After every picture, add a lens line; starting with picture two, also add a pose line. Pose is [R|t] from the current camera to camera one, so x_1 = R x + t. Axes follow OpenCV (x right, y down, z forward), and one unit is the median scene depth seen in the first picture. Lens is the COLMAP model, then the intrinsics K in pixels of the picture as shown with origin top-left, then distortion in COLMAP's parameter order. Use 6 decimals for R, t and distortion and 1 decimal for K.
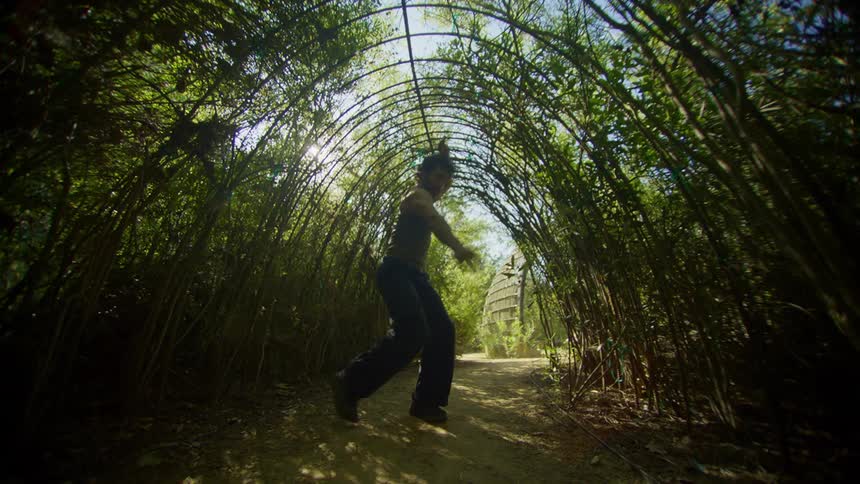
lens RADIAL K [[333.6, 0, 429.5], [0, 333.6, 241.5], [0, 0, 1]] dist [-0.044315, 0.000163]
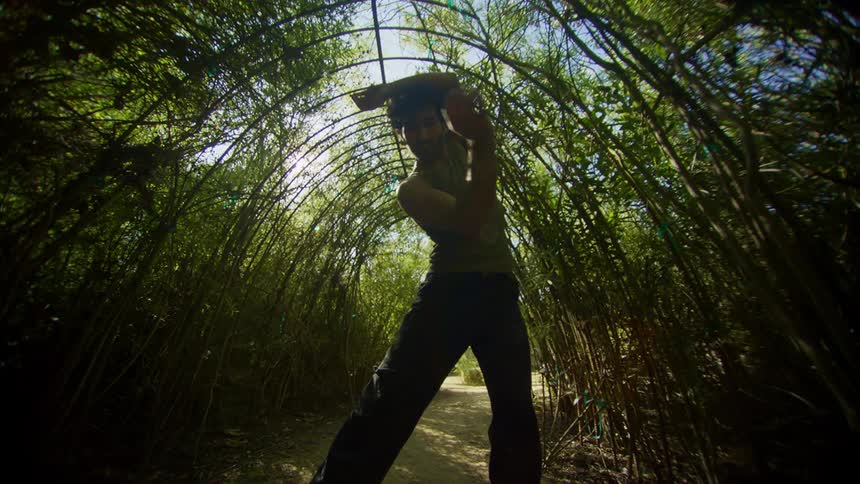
lens RADIAL K [[325.0, 0, 429.8], [0, 325.0, 242.4], [0, 0, 1]] dist [-0.043166, 0.000109]
pose [[0.998046, 0.027143, 0.056285, 0.030349], [-0.025046, 0.998978, -0.037631, -0.060198], [-0.057248, 0.036147, 0.997705, 0.079385]]
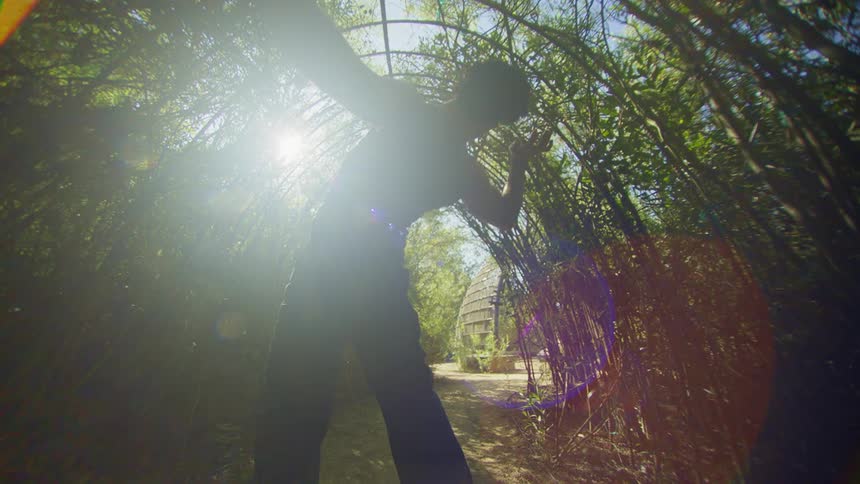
lens RADIAL K [[325.0, 0, 429.8], [0, 325.0, 242.4], [0, 0, 1]] dist [-0.043166, 0.000109]
pose [[0.996443, 0.033558, 0.077298, 0.006151], [-0.034030, 0.999409, 0.004792, -0.055279], [-0.077091, -0.007405, 0.996997, 0.139582]]
